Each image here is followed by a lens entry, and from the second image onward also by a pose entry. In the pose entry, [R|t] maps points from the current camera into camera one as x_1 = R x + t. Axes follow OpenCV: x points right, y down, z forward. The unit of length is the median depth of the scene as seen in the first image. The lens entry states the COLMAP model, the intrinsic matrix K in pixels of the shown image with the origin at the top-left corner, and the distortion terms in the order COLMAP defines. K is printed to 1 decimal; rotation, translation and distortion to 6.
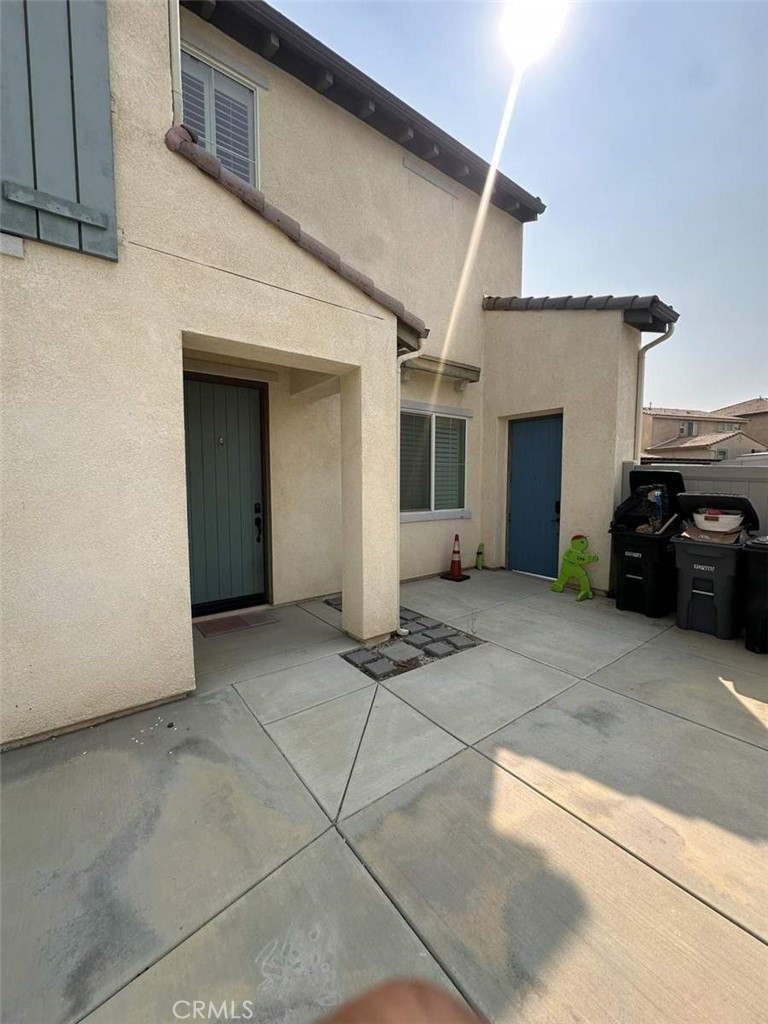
lens RADIAL K [[406.7, 0, 387.3], [0, 406.7, 511.2], [0, 0, 1]] dist [-0.003480, 0.000606]
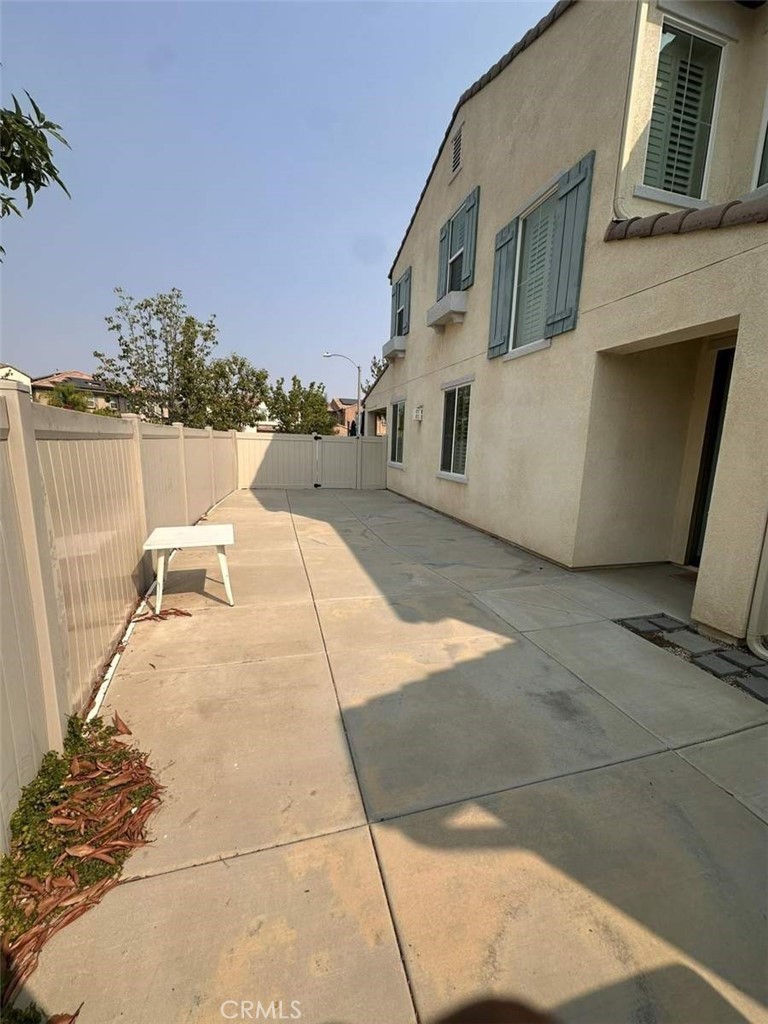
lens RADIAL K [[406.7, 0, 388.0], [0, 406.7, 516.5], [0, 0, 1]] dist [-0.003480, 0.000606]
pose [[-0.360552, 0.158205, -0.919224, 1.530570], [-0.102229, 0.972871, 0.207536, -0.052257], [0.927120, 0.168799, -0.334598, 0.942951]]
